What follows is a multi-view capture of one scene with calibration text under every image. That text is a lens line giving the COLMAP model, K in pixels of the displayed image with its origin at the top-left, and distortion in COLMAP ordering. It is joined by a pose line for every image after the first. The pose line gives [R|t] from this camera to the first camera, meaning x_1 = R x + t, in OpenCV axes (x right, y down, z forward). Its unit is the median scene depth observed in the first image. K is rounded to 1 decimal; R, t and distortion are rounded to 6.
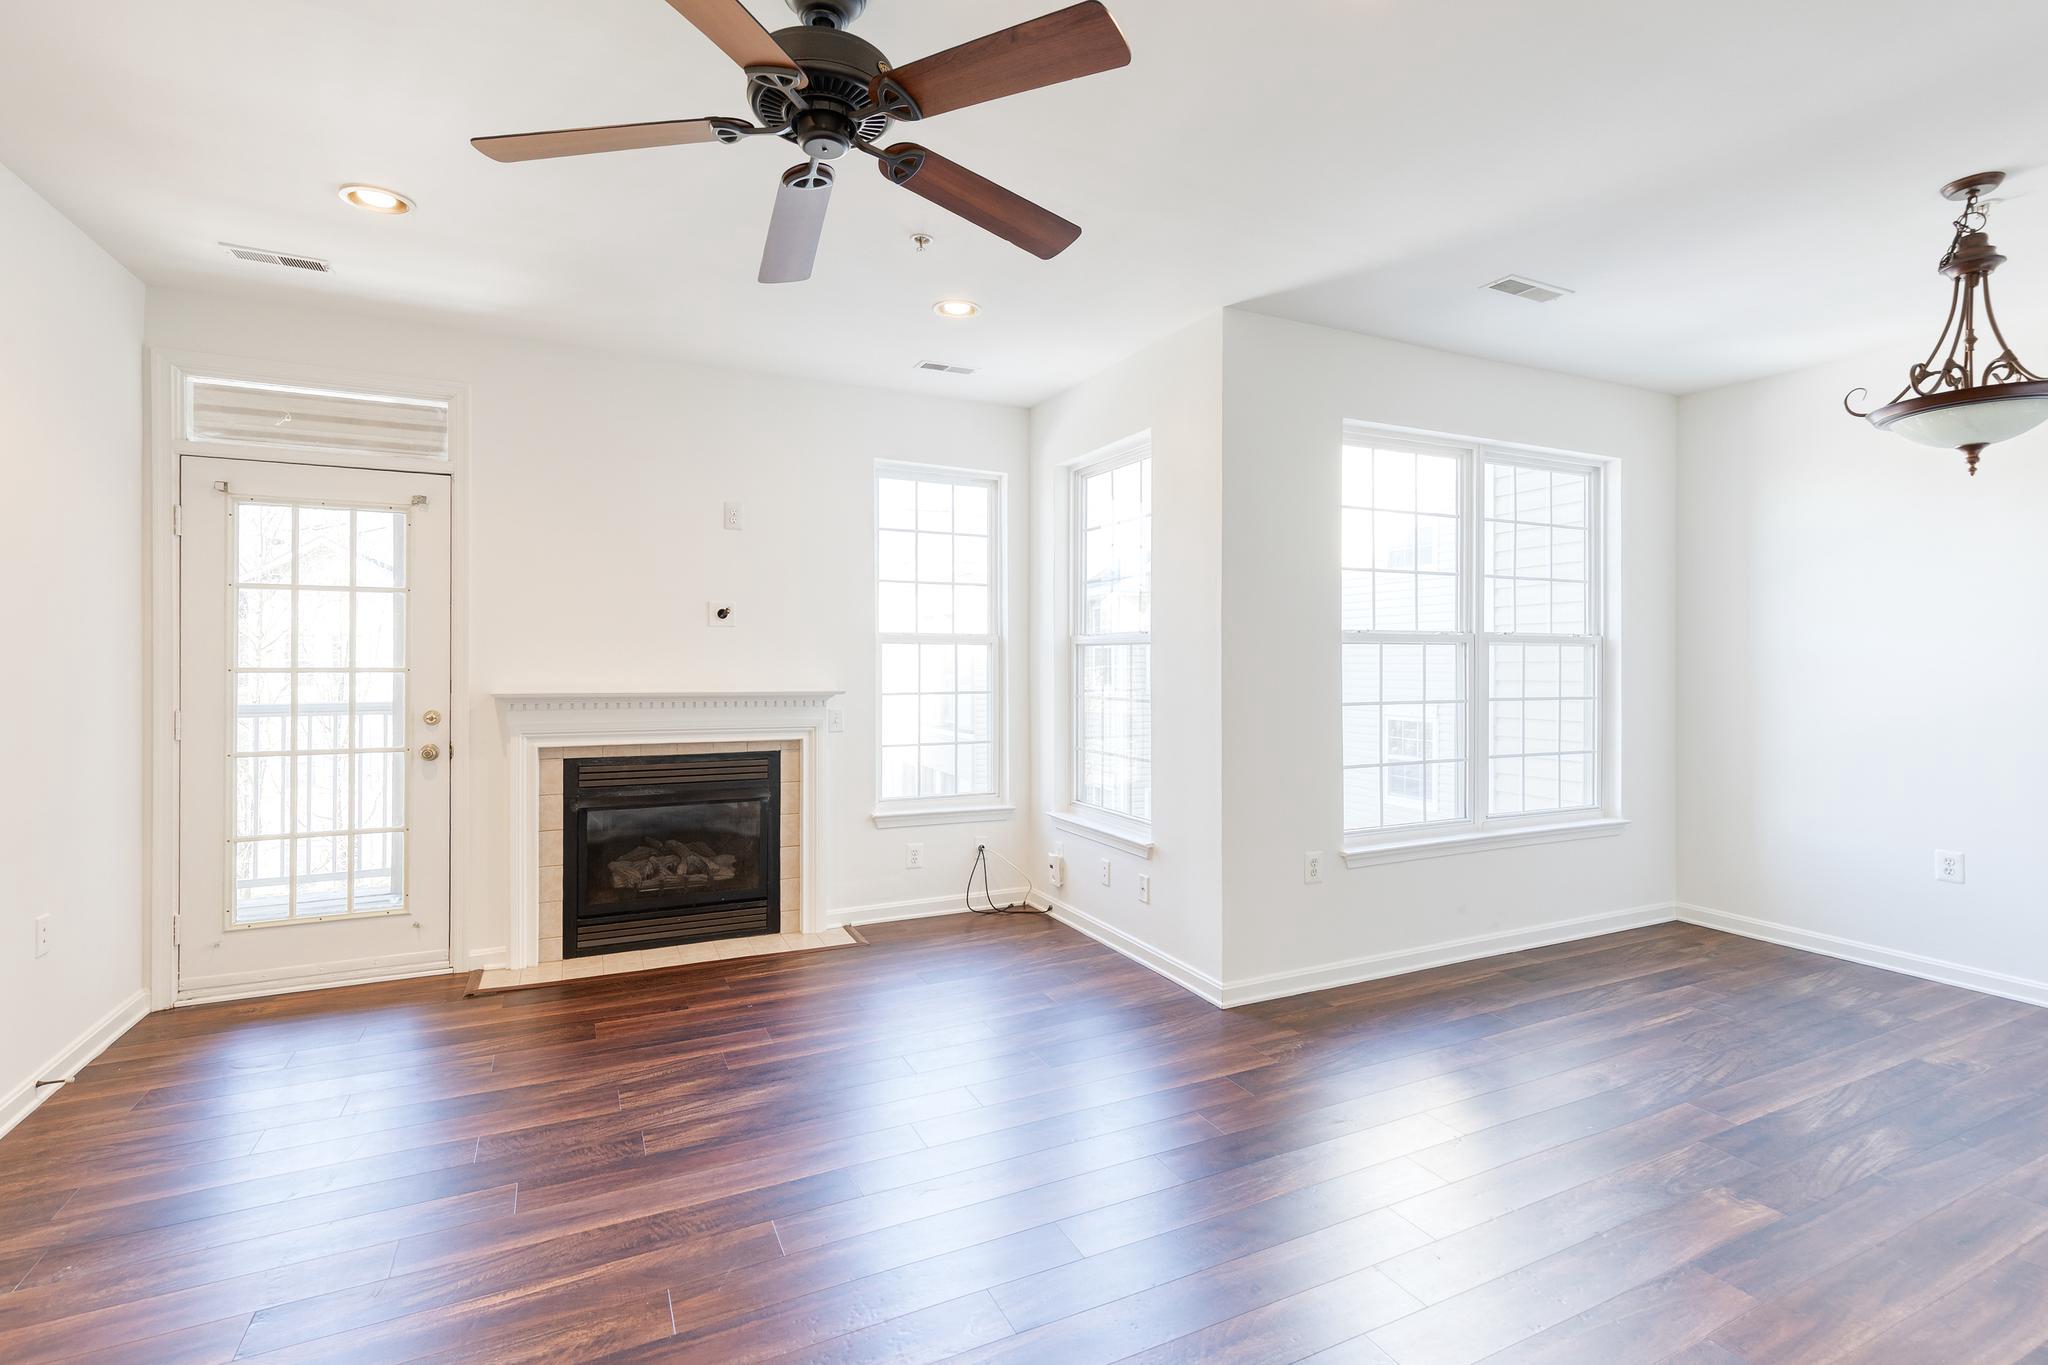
lens RADIAL K [[940.1, 0, 1032.4], [0, 940.1, 660.3], [0, 0, 1]] dist [0.008464, -0.002064]
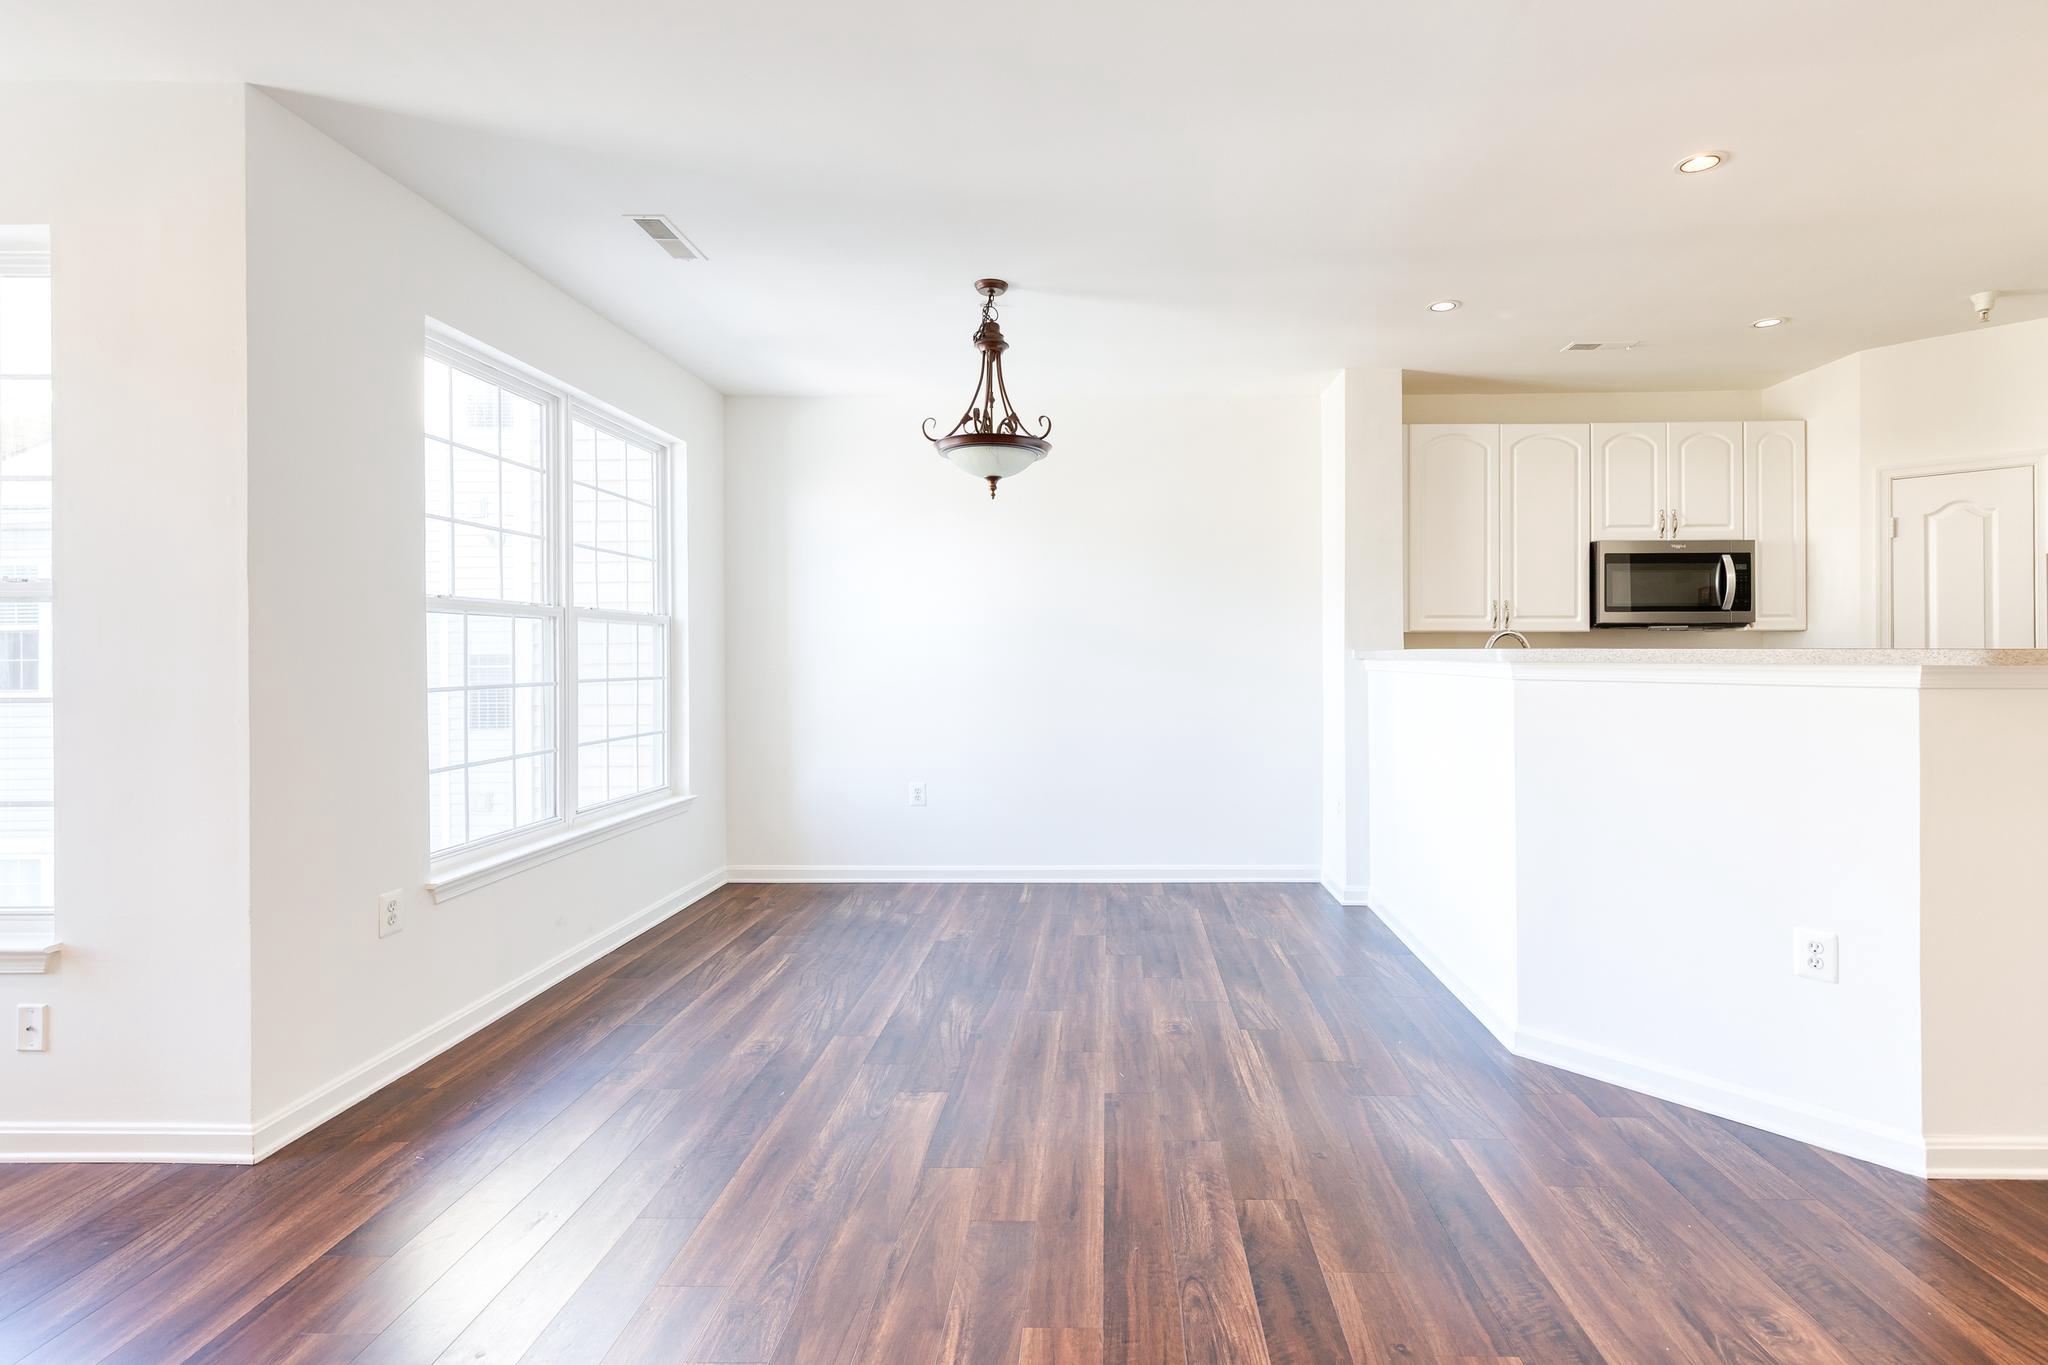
lens RADIAL K [[940.1, 0, 1090.4], [0, 940.1, 658.6], [0, 0, 1]] dist [0.008464, -0.002064]
pose [[0.456259, -0.006544, 0.889823, -0.104827], [0.004926, 0.999976, 0.004829, 0.019922], [-0.889834, 0.002180, 0.456280, 0.174011]]
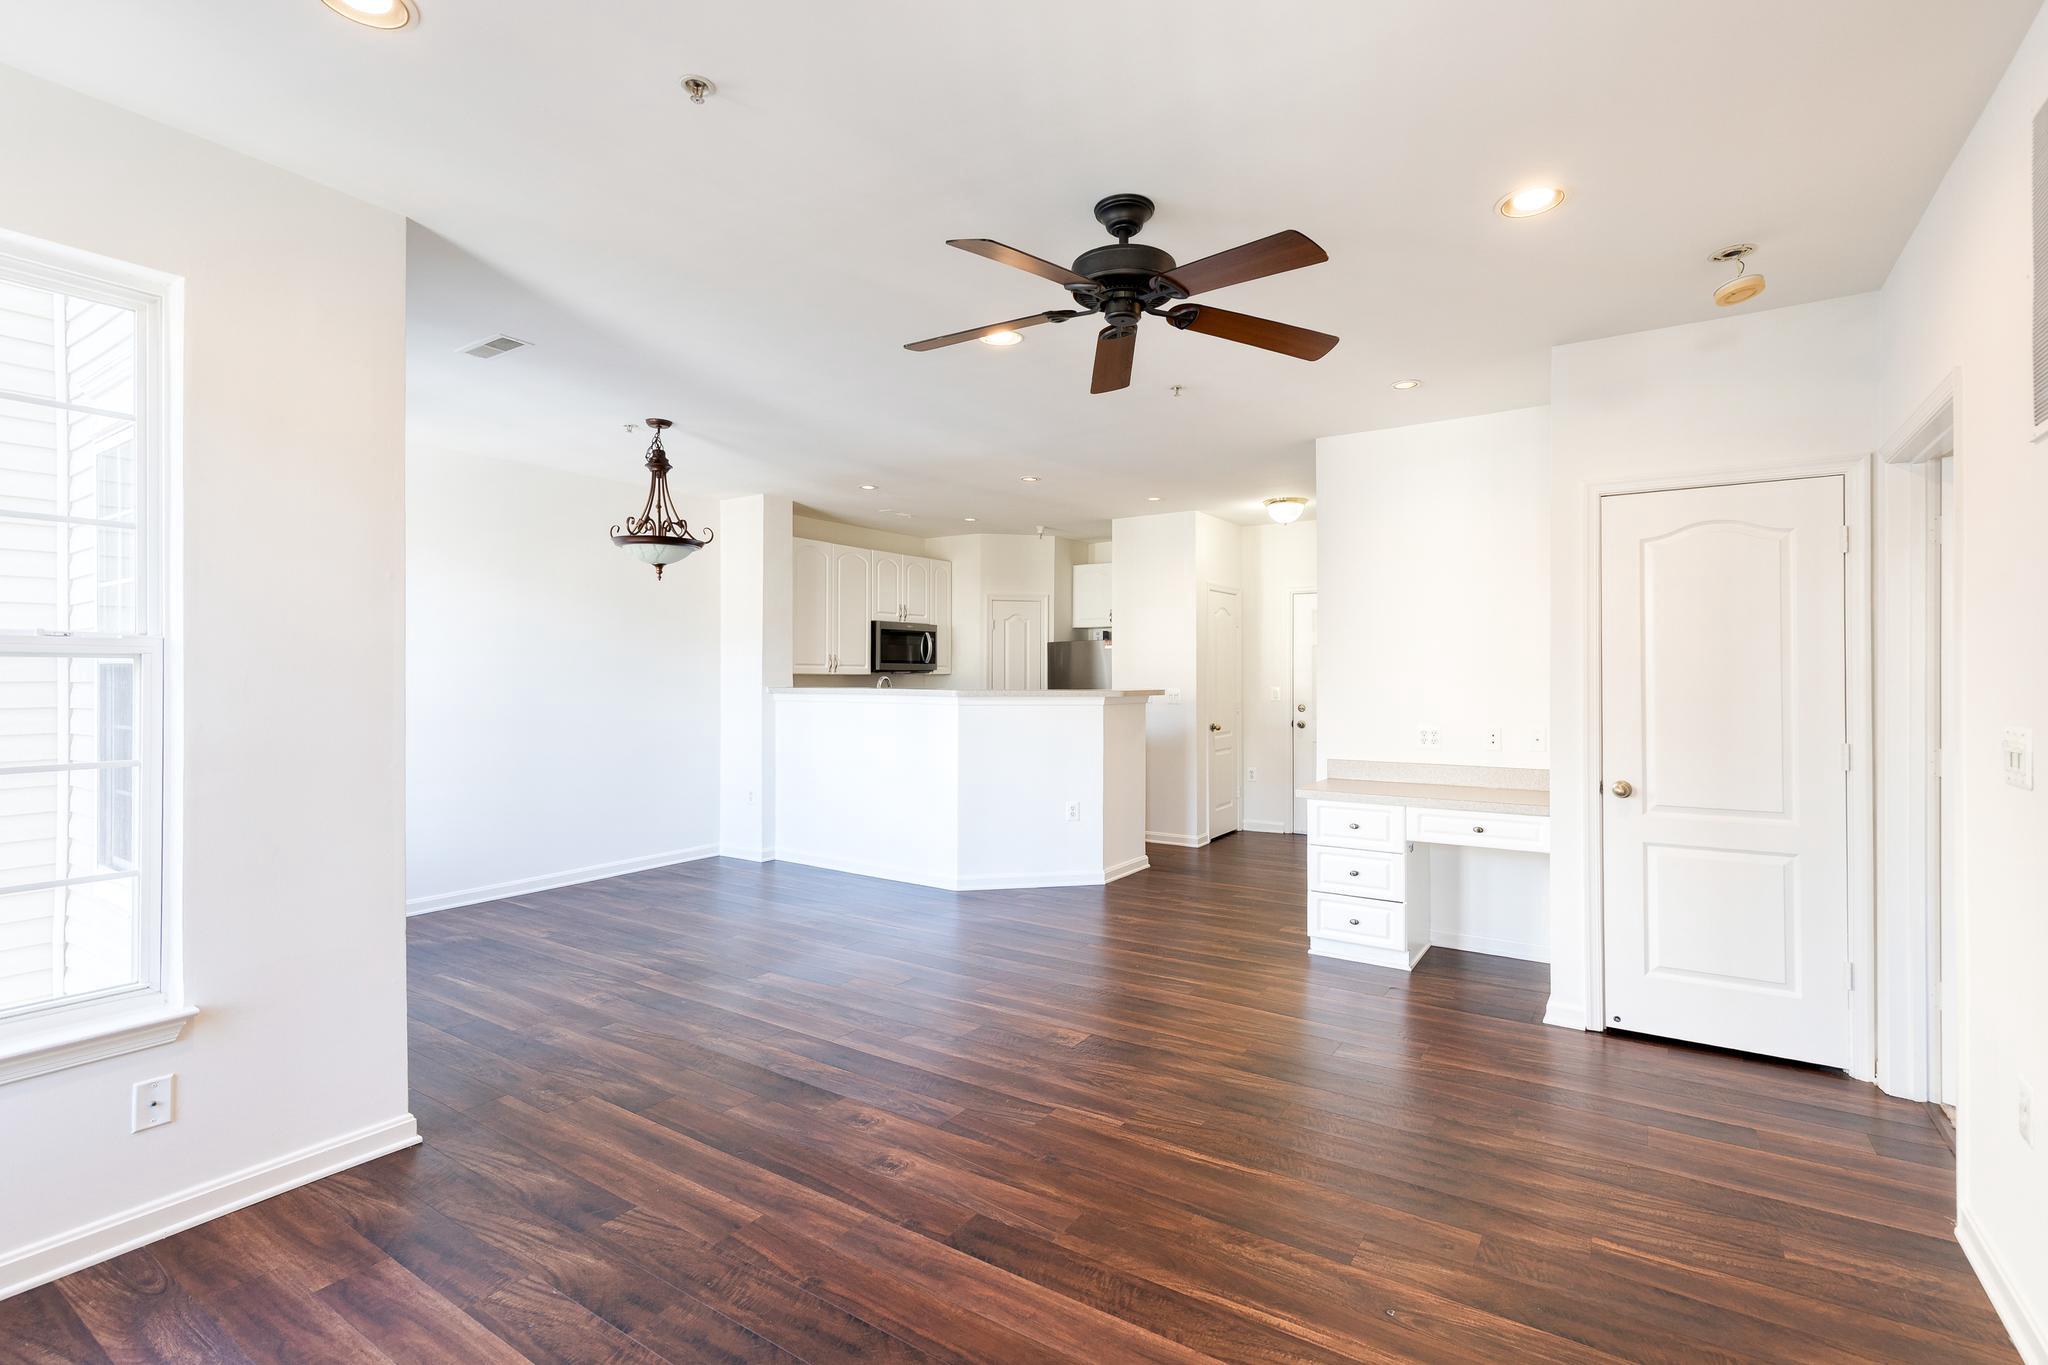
lens RADIAL K [[940.1, 0, 1045.5], [0, 940.1, 671.5], [0, 0, 1]] dist [0.008464, -0.002064]
pose [[-0.514491, 0.001411, 0.857495, -0.662791], [-0.000211, 0.999998, -0.001772, -0.009838], [-0.857496, -0.001092, -0.514490, 0.887183]]
